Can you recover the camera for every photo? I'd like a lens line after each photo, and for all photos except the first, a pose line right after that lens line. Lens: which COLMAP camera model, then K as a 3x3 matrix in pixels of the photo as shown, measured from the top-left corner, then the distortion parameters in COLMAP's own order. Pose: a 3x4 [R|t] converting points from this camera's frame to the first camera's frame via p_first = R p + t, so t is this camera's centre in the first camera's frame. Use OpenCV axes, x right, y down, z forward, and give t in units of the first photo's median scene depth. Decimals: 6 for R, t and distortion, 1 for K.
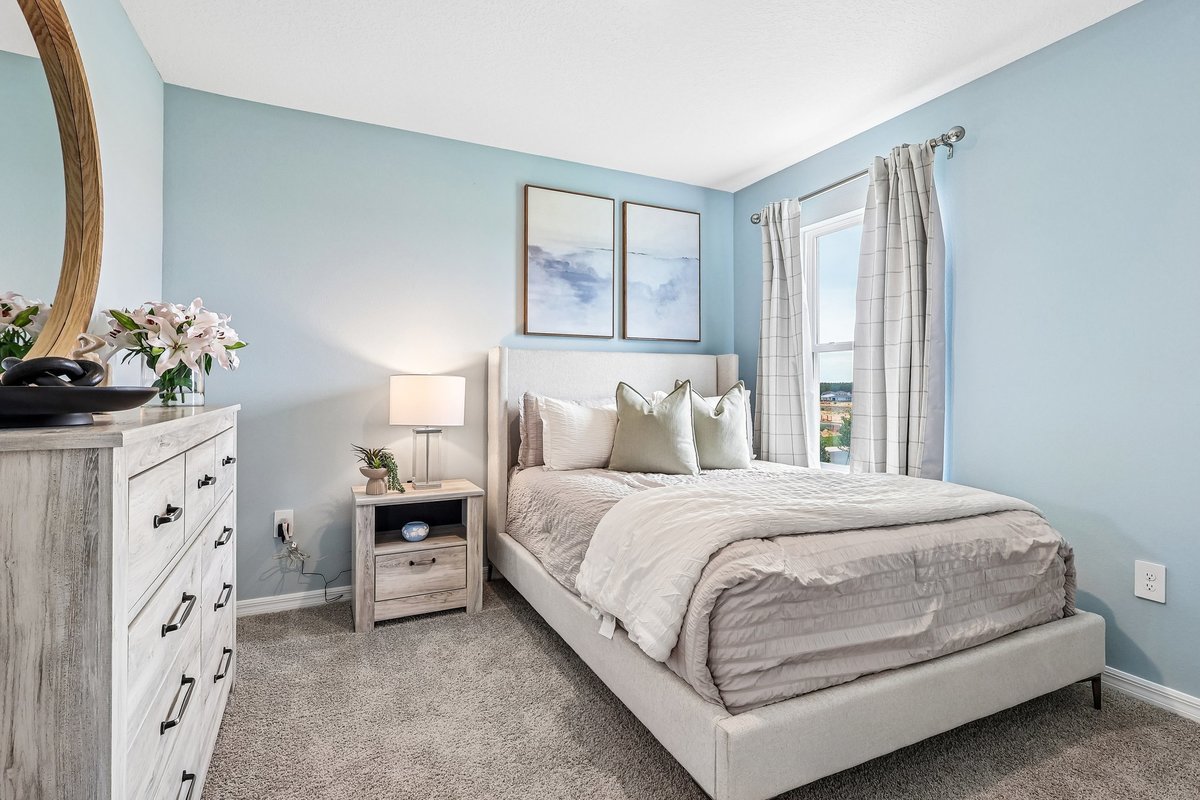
lens RADIAL K [[561.6, 0, 590.0], [0, 561.6, 391.9], [0, 0, 1]] dist [-0.003038, 0.001629]
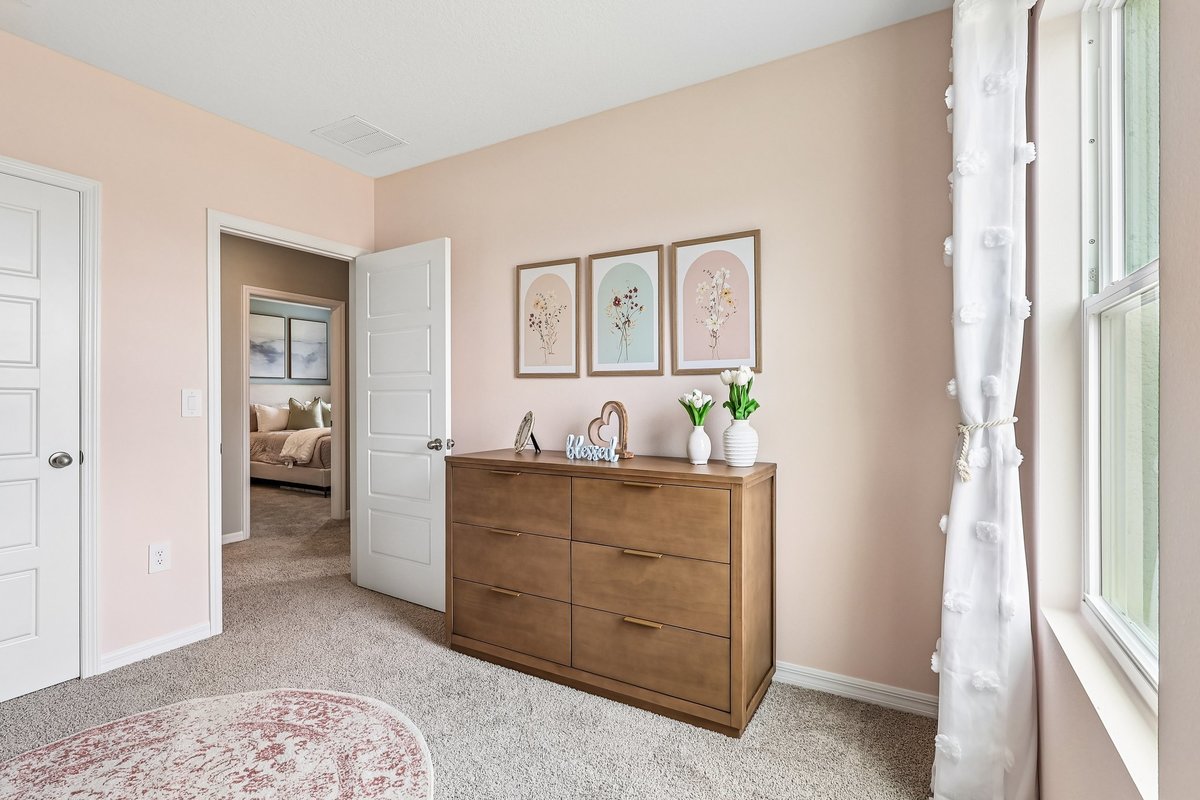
lens RADIAL K [[561.6, 0, 599.1], [0, 561.6, 396.7], [0, 0, 1]] dist [-0.003038, 0.001629]
pose [[0.820977, -0.005035, 0.570939, -0.295630], [0.010128, 0.999932, -0.005745, 0.007417], [-0.570871, 0.010499, 0.820973, -2.227215]]
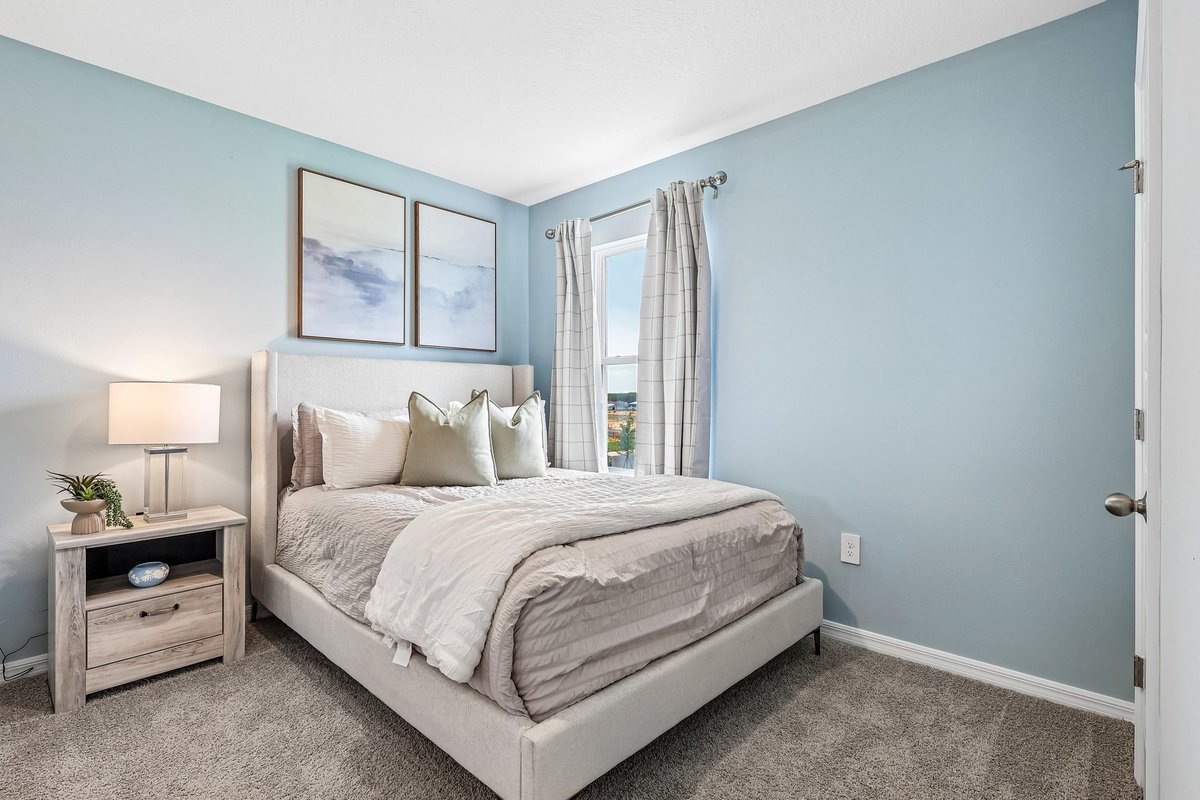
lens RADIAL K [[561.6, 0, 596.5], [0, 561.6, 403.6], [0, 0, 1]] dist [-0.003038, 0.001629]
pose [[0.930940, -0.003874, 0.365152, -0.004087], [0.002826, 0.999990, 0.003406, -0.000027], [-0.365161, -0.002139, 0.930942, 0.008576]]
